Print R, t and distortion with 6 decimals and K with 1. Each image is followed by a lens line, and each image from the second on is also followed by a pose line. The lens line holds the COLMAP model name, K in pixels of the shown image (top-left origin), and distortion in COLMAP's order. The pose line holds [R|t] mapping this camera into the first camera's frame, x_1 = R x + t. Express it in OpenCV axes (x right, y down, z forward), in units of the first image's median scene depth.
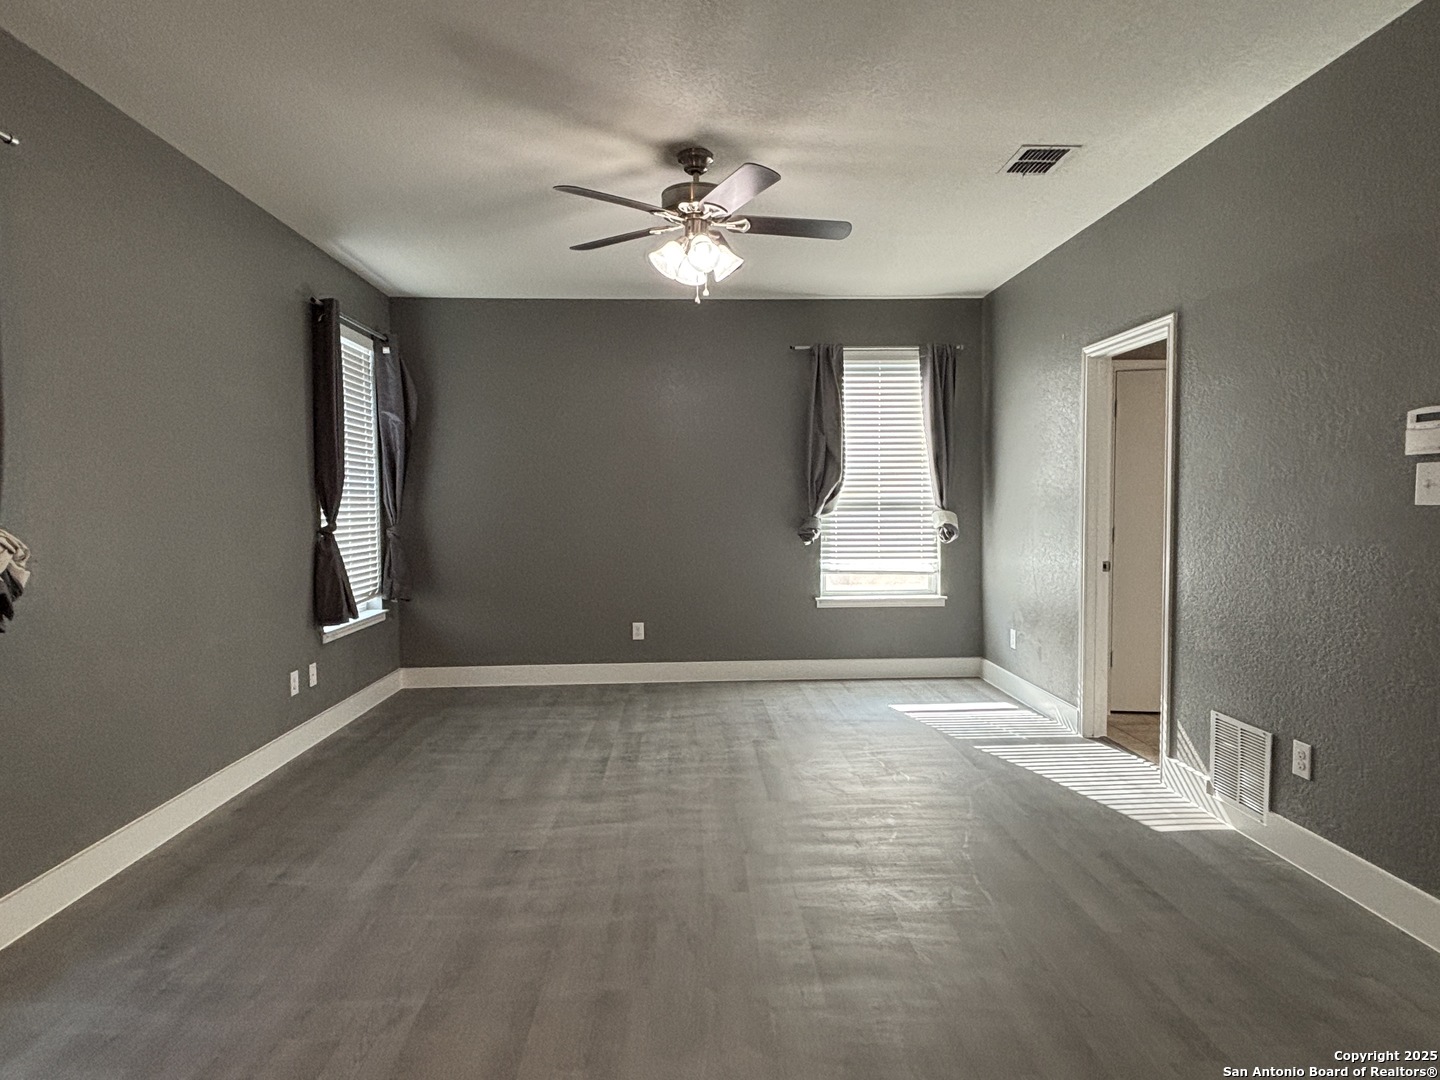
lens RADIAL K [[822.5, 0, 722.7], [0, 822.5, 533.9], [0, 0, 1]] dist [0.027337, -0.012858]
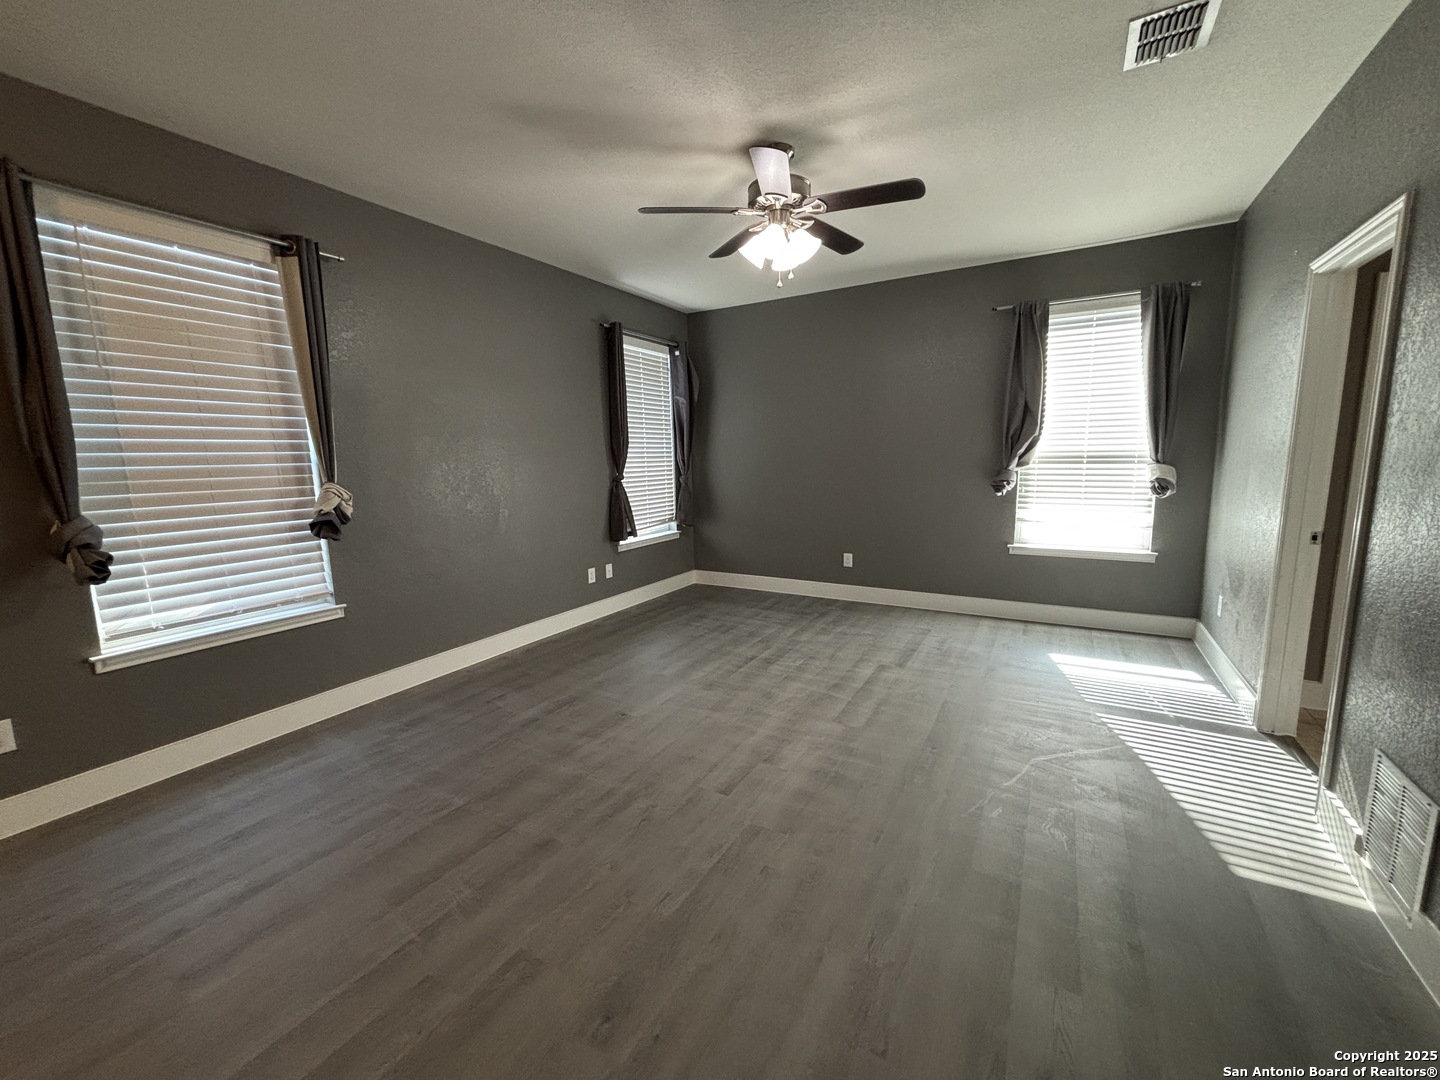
lens RADIAL K [[580.2, 0, 718.9], [0, 580.2, 534.5], [0, 0, 1]] dist [0.000591, 0.000231]
pose [[0.837891, 0.067000, -0.541710, 0.268127], [-0.007965, 0.993833, 0.110600, -0.021920], [0.545780, -0.088356, 0.833257, 0.193338]]
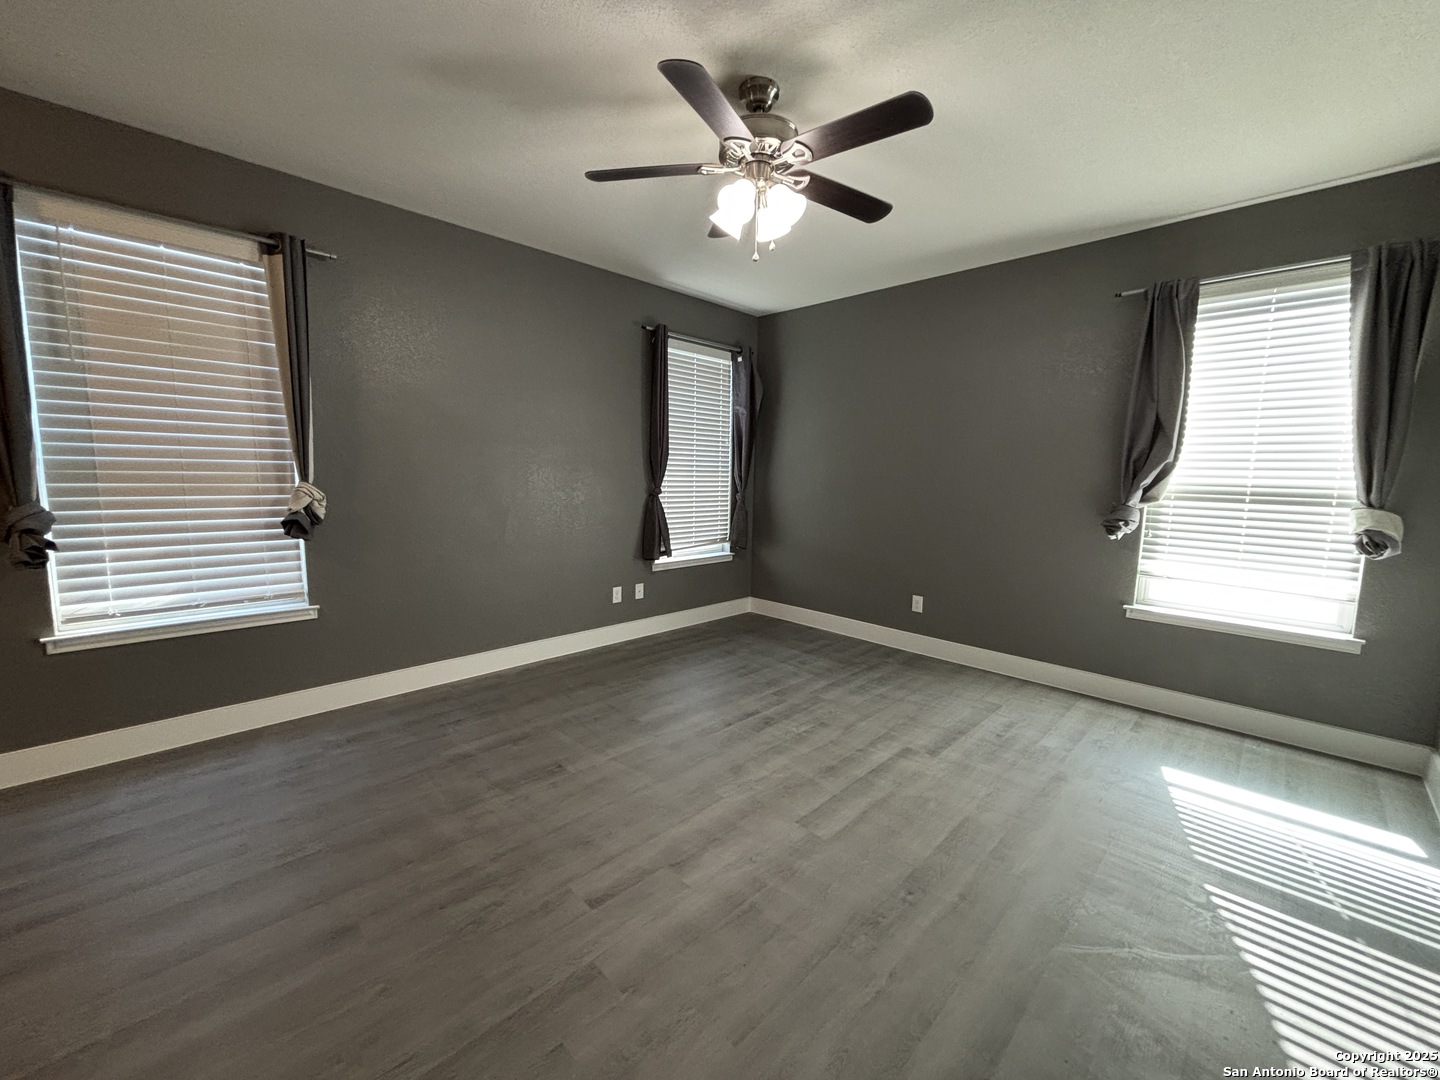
lens RADIAL K [[580.2, 0, 718.0], [0, 580.2, 534.5], [0, 0, 1]] dist [0.000591, 0.000231]
pose [[0.674214, 0.102170, -0.731435, 0.328247], [-0.053387, 0.994536, 0.089711, -0.028030], [0.736604, -0.021435, 0.675985, 0.400987]]
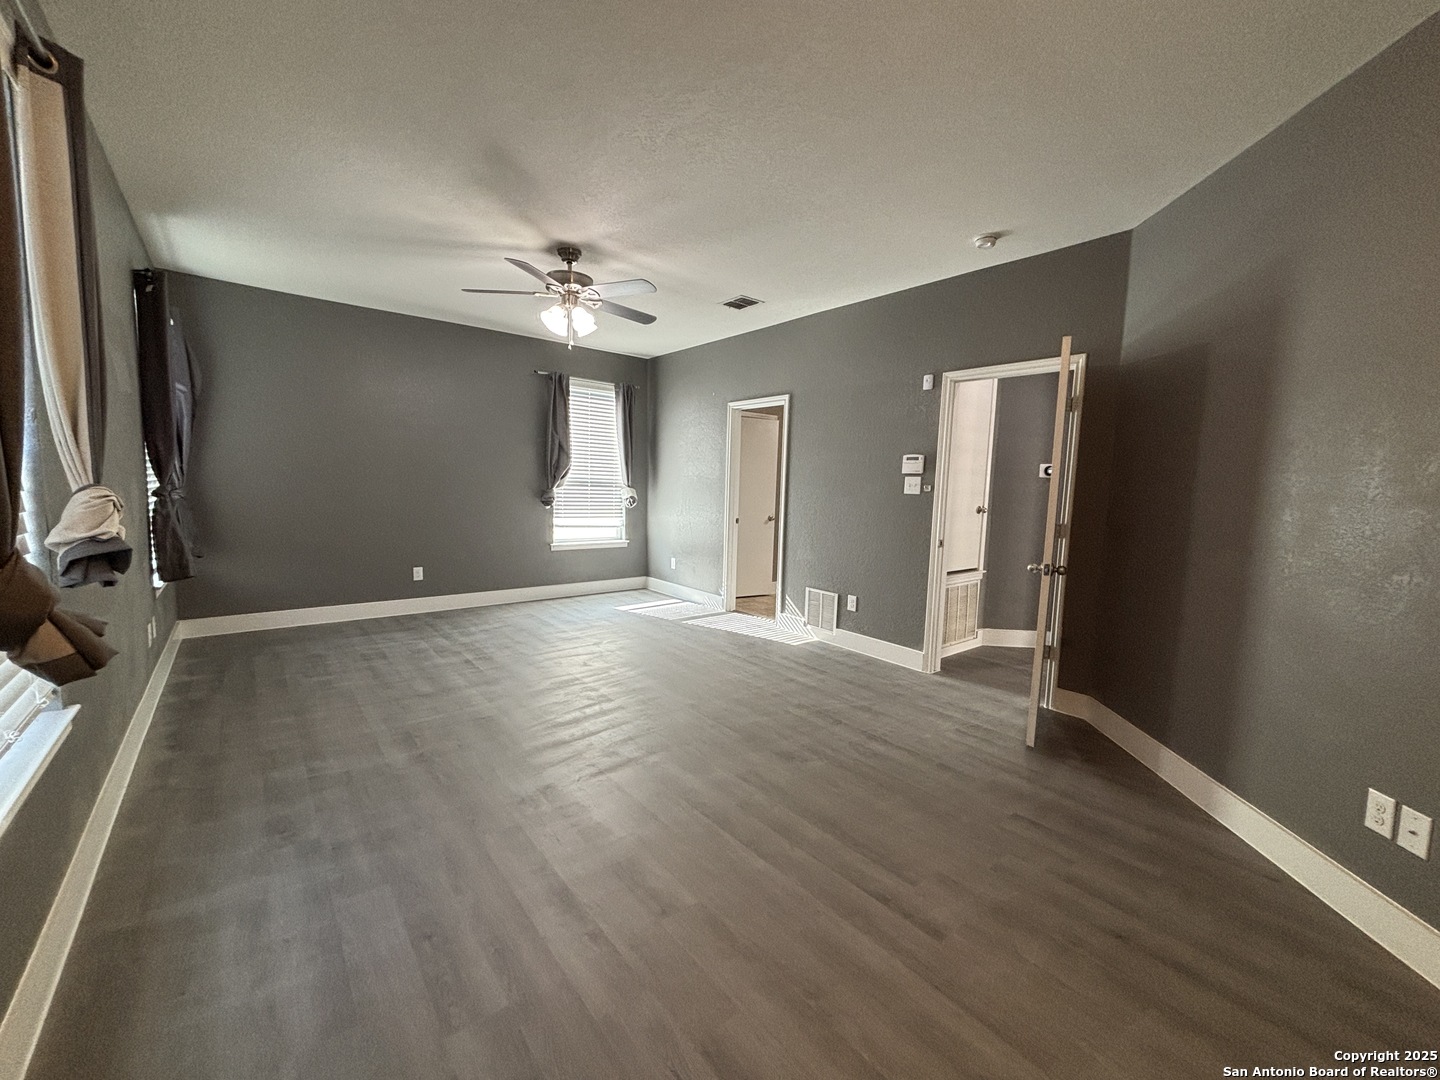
lens RADIAL K [[580.2, 0, 720.7], [0, 580.2, 532.3], [0, 0, 1]] dist [0.000591, 0.000231]
pose [[0.800993, -0.020064, 0.598337, -0.343593], [-0.011850, 0.998711, 0.049353, 0.001057], [-0.598557, -0.046622, 0.799723, -0.033229]]
